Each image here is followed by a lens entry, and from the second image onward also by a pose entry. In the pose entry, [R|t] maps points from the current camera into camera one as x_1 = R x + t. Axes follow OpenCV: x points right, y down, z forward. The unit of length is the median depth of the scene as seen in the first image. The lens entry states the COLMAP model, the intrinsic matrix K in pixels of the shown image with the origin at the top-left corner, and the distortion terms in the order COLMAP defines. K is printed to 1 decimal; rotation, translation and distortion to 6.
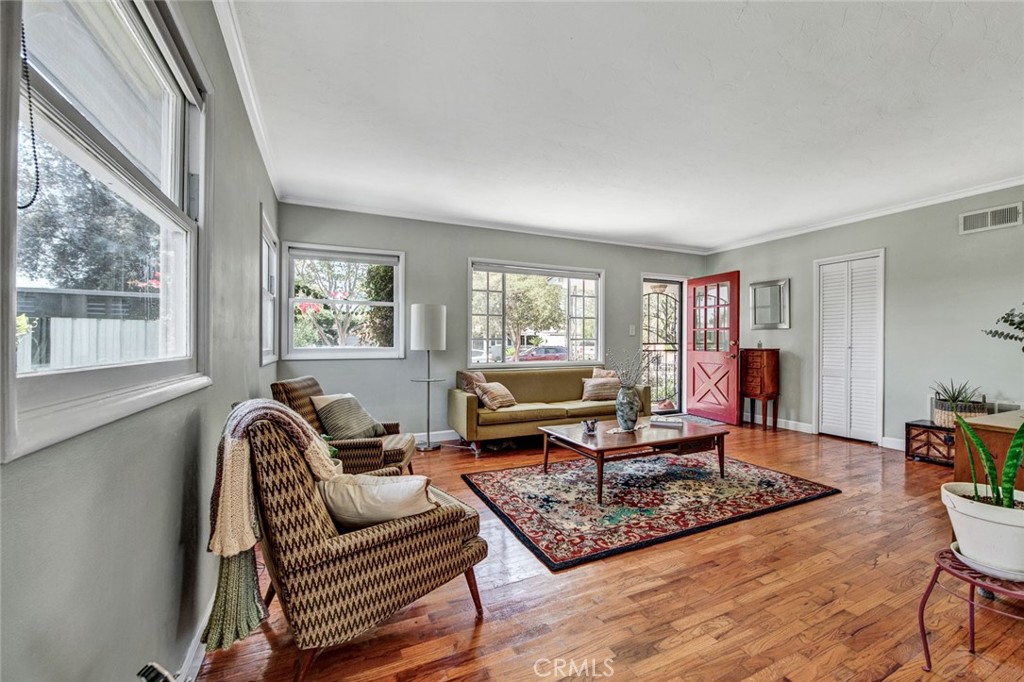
lens RADIAL K [[423.8, 0, 528.4], [0, 423.8, 339.5], [0, 0, 1]] dist [-0.008318, -0.001318]
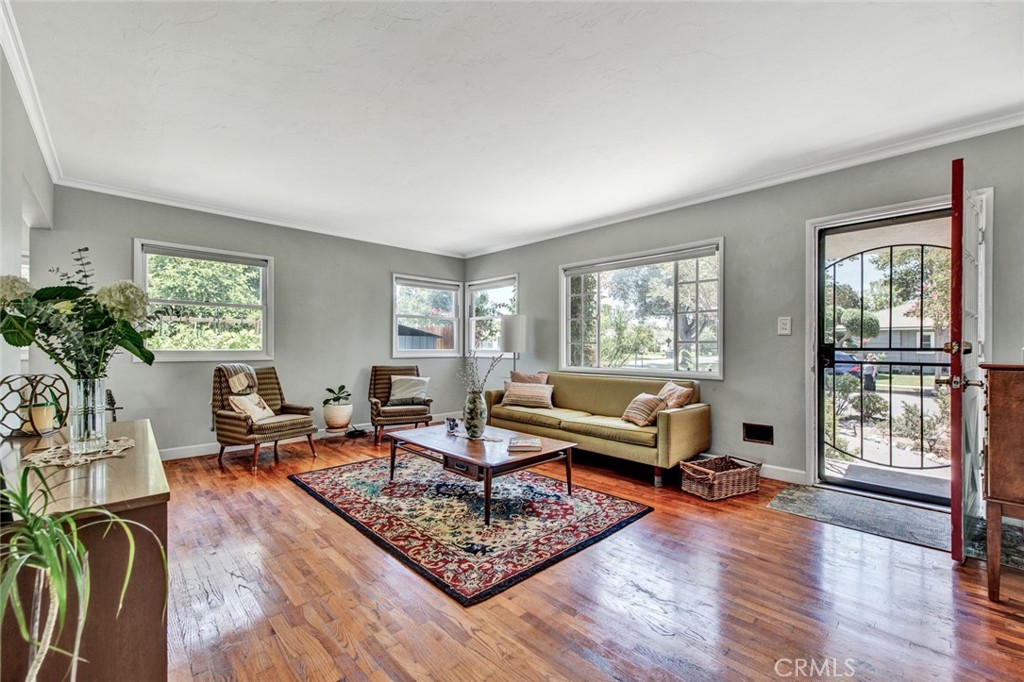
lens RADIAL K [[423.8, 0, 509.8], [0, 423.8, 349.2], [0, 0, 1]] dist [-0.008318, -0.001318]
pose [[0.301010, 0.007693, -0.953590, 0.980169], [0.005427, 0.999937, 0.009780, 0.004102], [0.953606, -0.008119, 0.300949, 0.665102]]
